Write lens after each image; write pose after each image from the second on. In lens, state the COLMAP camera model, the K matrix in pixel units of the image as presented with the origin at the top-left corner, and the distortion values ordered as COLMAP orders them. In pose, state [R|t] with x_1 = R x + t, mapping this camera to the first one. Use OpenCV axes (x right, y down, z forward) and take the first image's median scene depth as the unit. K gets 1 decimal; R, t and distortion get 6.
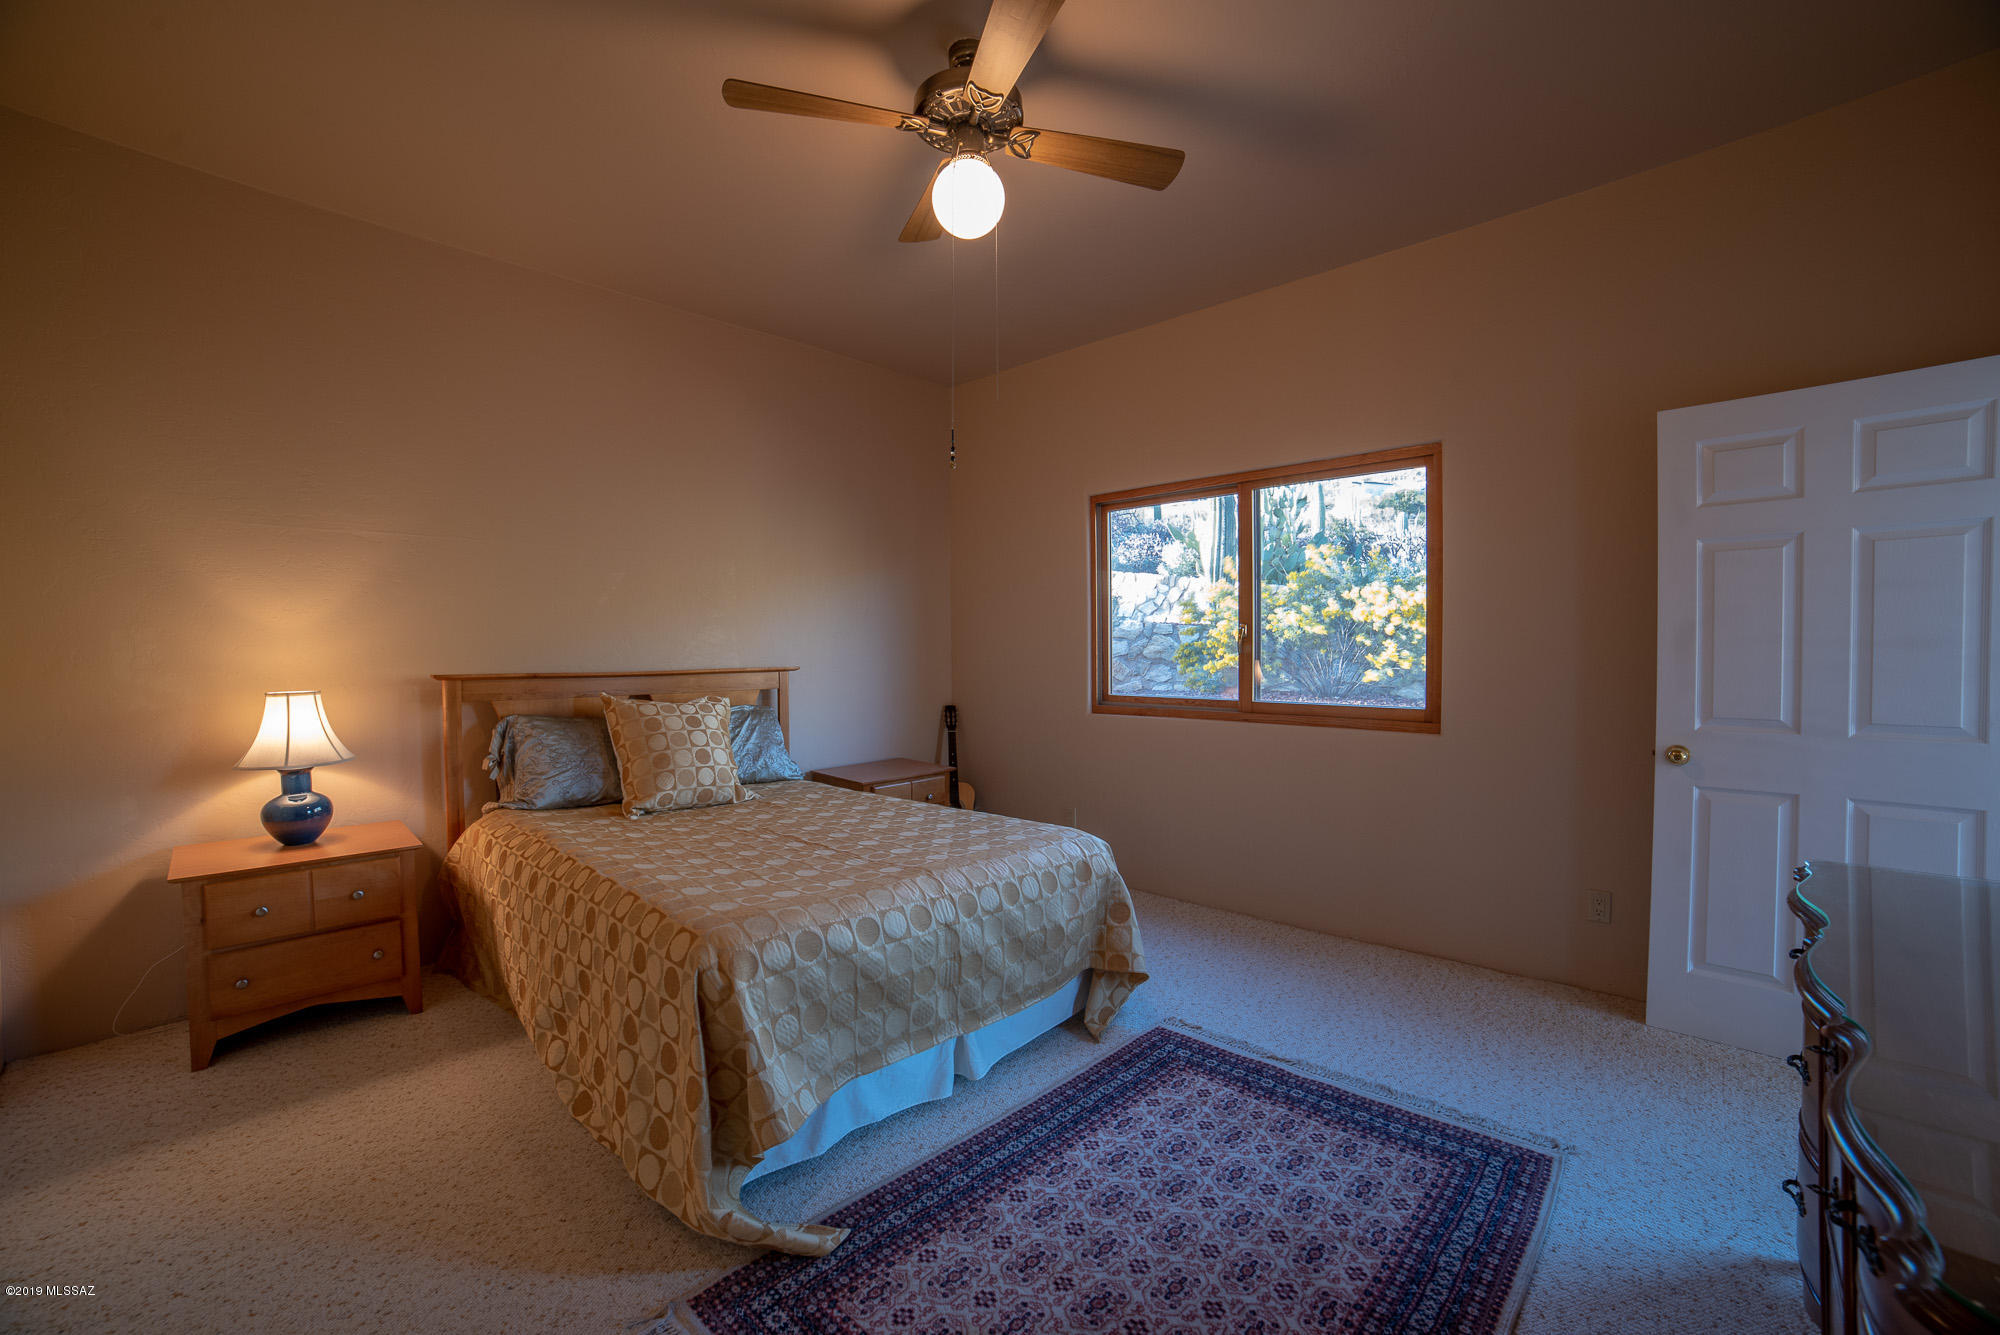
lens RADIAL K [[808.7, 0, 987.4], [0, 808.7, 663.2], [0, 0, 1]] dist [-0.034043, 0.000037]
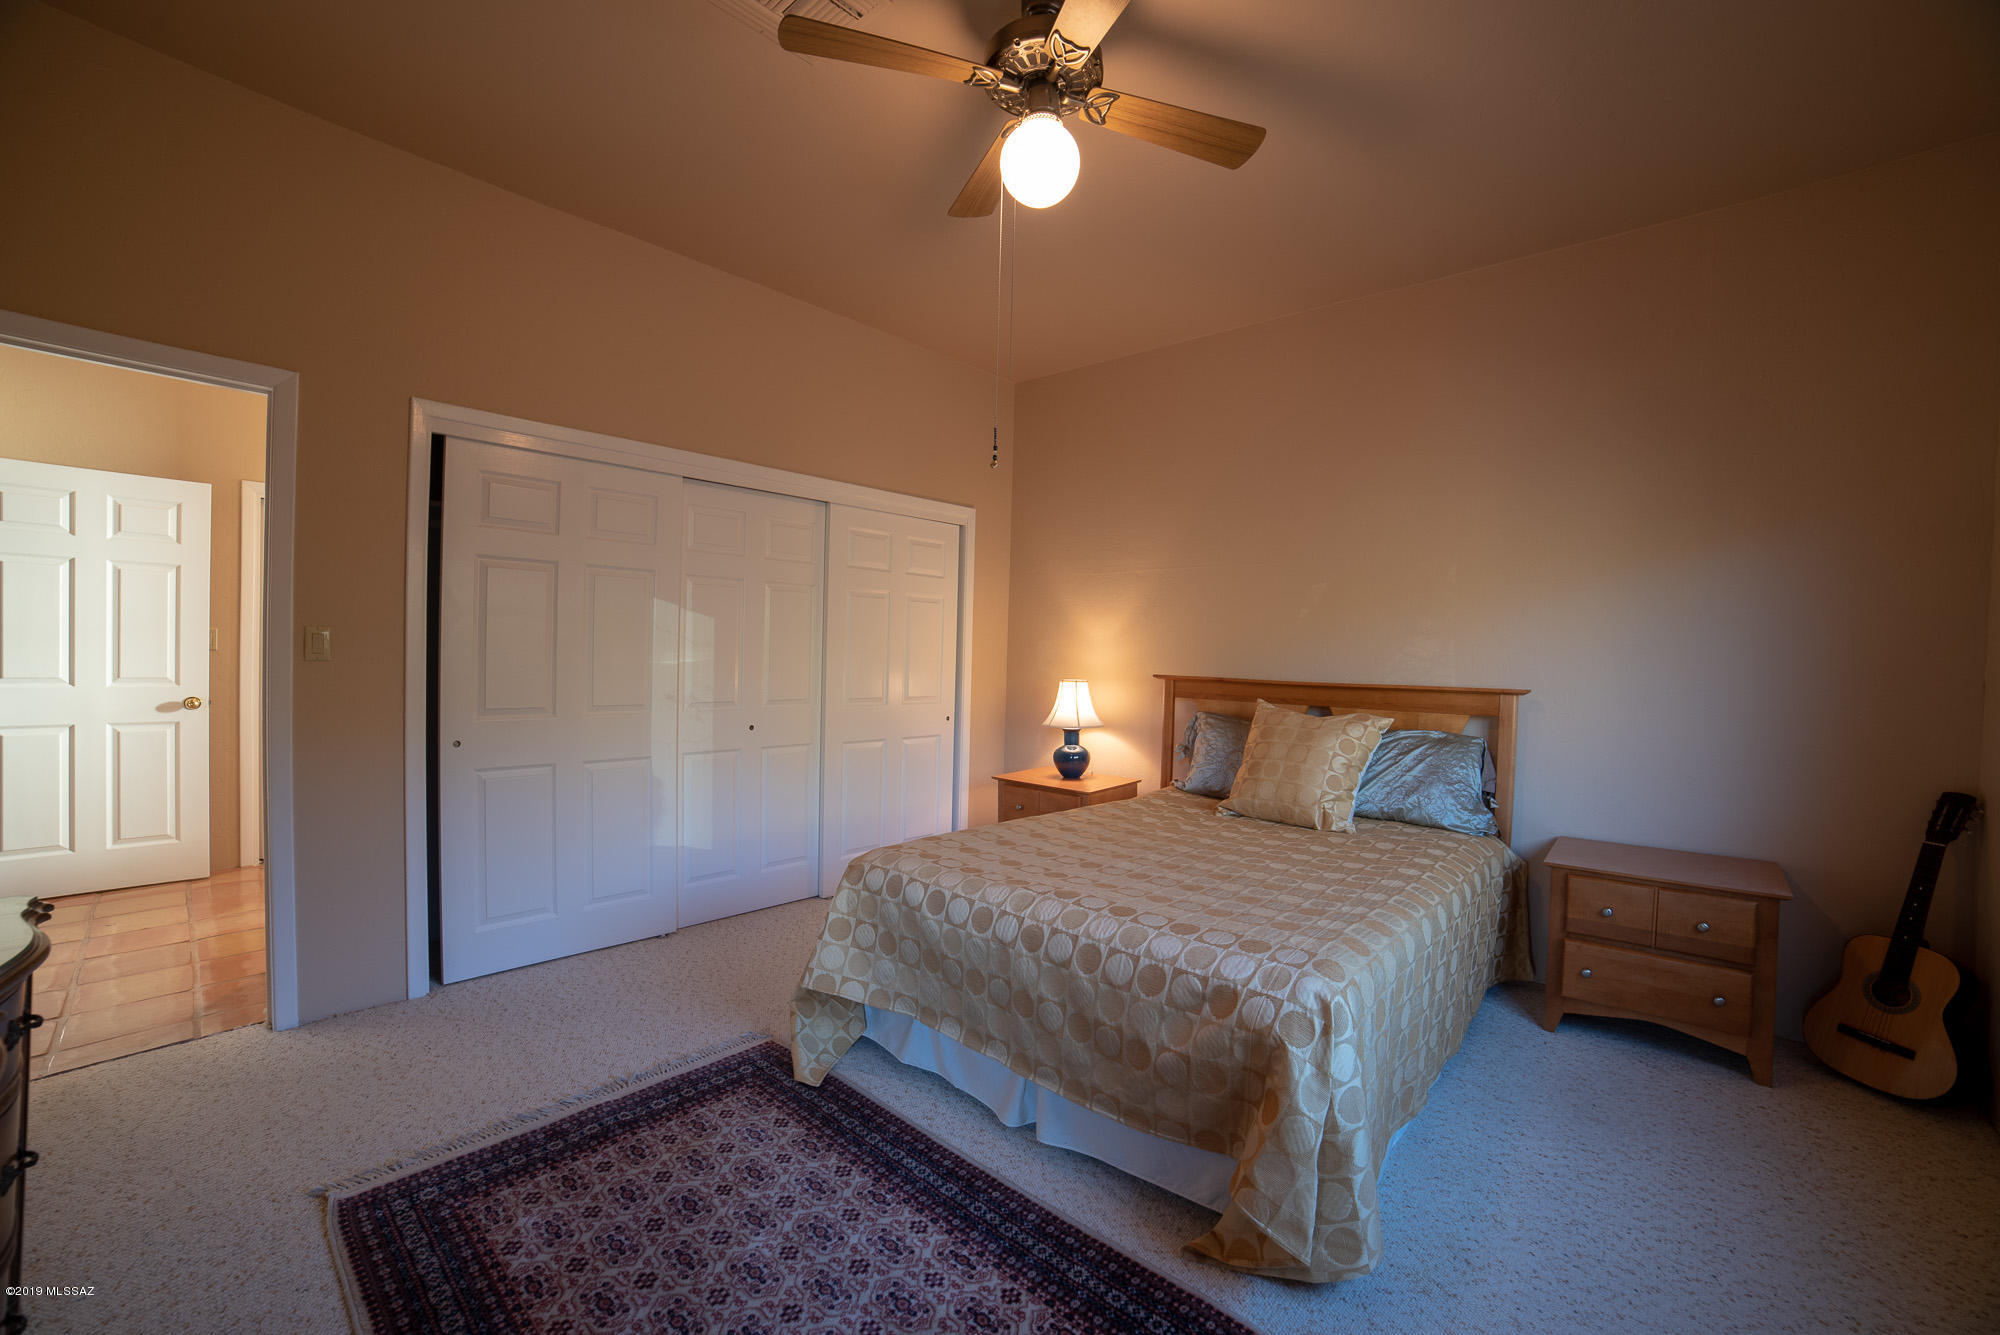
lens RADIAL K [[808.7, 0, 987.4], [0, 808.7, 663.2], [0, 0, 1]] dist [-0.034043, 0.000037]
pose [[0.039559, 0.017705, -0.999060, 0.890723], [-0.037196, 0.999176, 0.016234, -0.022052], [0.998525, 0.036519, 0.040185, 0.919738]]
